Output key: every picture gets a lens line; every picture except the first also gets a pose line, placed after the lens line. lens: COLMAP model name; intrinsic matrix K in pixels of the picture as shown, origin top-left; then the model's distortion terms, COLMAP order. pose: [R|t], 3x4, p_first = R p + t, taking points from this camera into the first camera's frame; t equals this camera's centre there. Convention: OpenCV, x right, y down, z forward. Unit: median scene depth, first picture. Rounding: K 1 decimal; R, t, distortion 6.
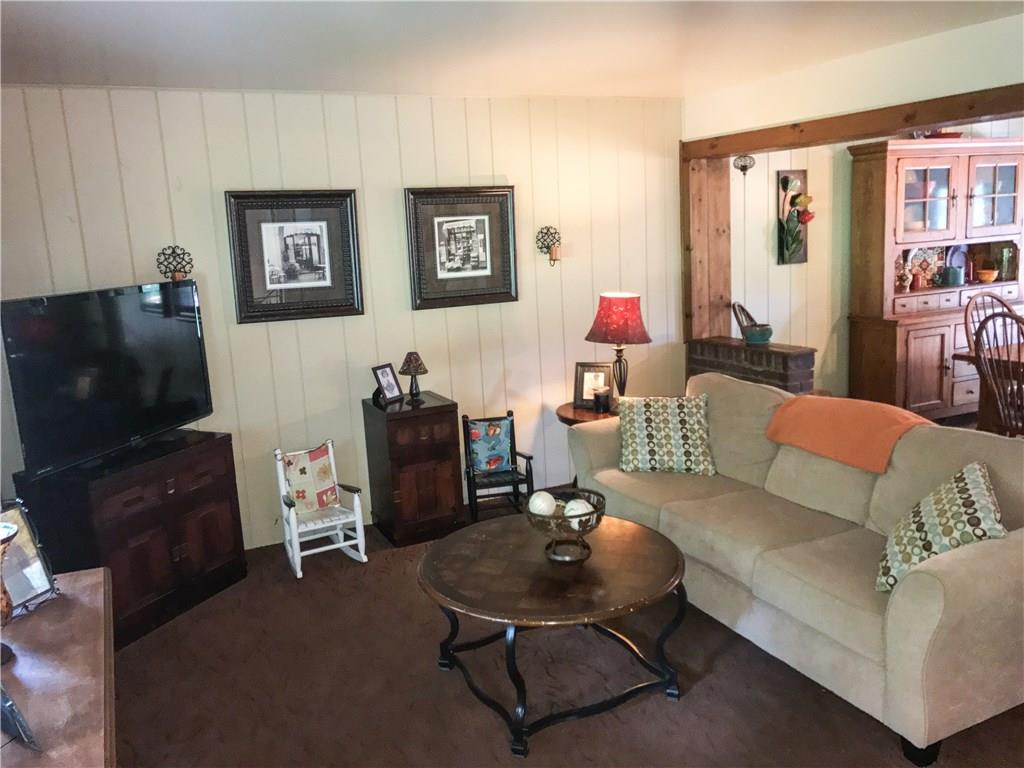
lens RADIAL K [[824.3, 0, 509.3], [0, 824.3, 381.8], [0, 0, 1]] dist [0.015478, 0.000667]
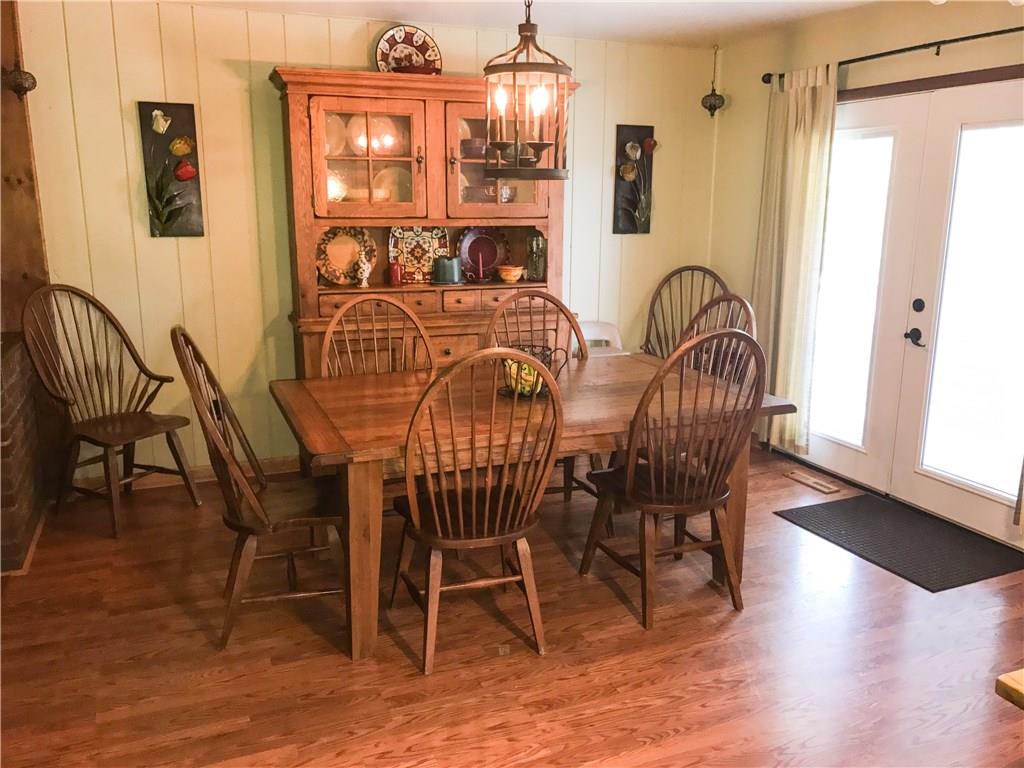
lens RADIAL K [[824.3, 0, 509.0], [0, 824.3, 378.8], [0, 0, 1]] dist [0.015478, 0.000667]
pose [[0.995818, 0.072394, -0.055720, 0.660838], [-0.070664, 0.996973, 0.032427, -0.062087], [0.057899, -0.028354, 0.997920, 0.291011]]
